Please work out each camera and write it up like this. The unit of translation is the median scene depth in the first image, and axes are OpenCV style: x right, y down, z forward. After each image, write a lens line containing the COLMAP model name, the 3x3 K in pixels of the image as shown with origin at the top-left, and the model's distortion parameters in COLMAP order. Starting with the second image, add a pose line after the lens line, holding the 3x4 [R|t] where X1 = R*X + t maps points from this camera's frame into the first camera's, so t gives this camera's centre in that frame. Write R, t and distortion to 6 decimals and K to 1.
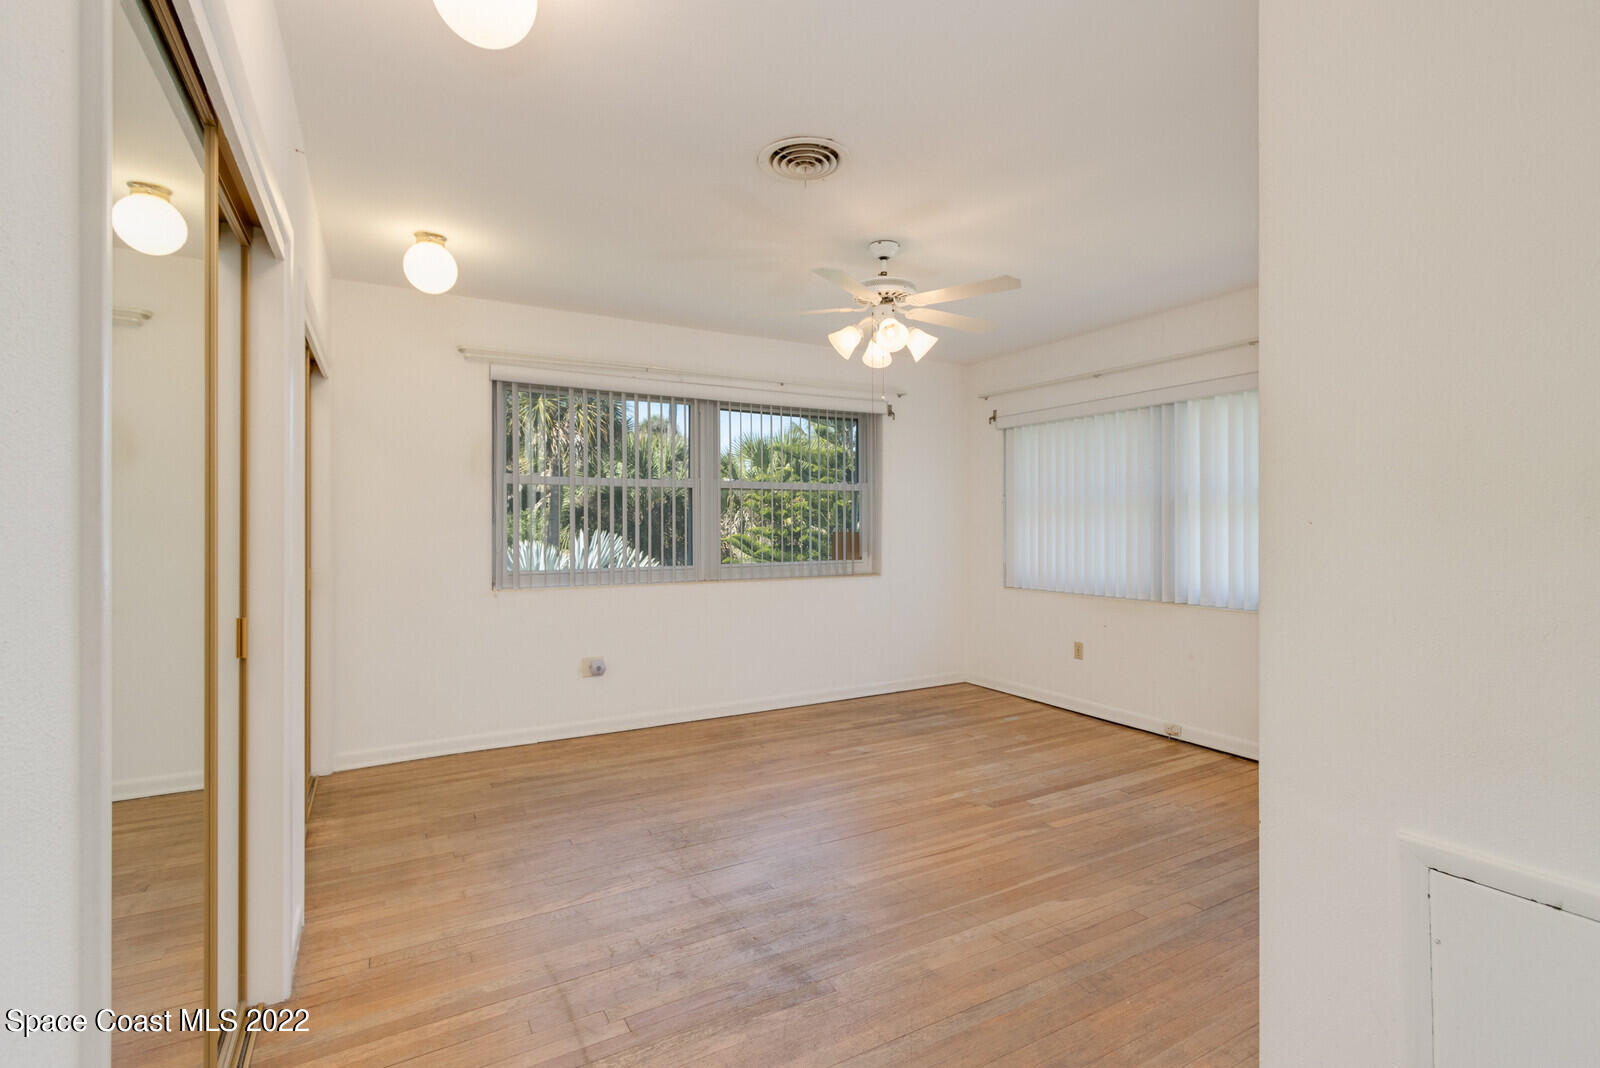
lens RADIAL K [[733.5, 0, 799.8], [0, 733.5, 528.1], [0, 0, 1]] dist [0.000798, 0.003101]
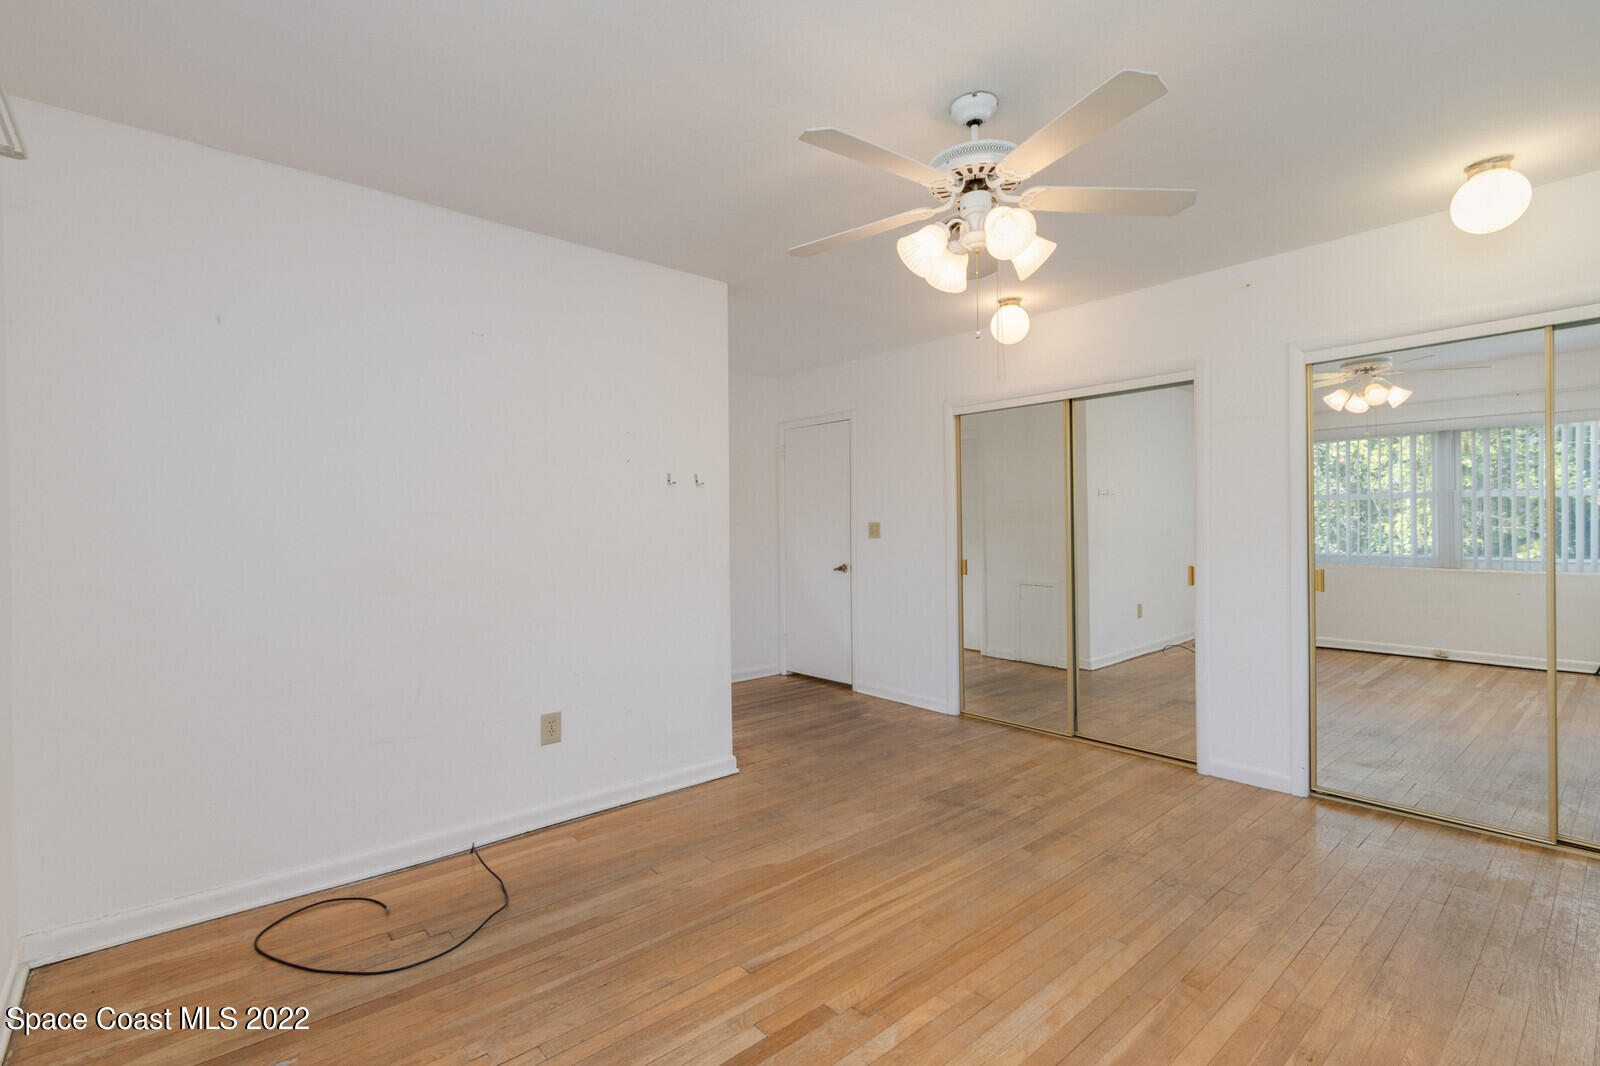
lens RADIAL K [[733.5, 0, 798.7], [0, 733.5, 527.7], [0, 0, 1]] dist [0.000798, 0.003101]
pose [[-0.980605, 0.015131, -0.195411, 0.468879], [0.013637, 0.999867, 0.008986, -0.011910], [0.195521, 0.006147, -0.980680, 1.874079]]
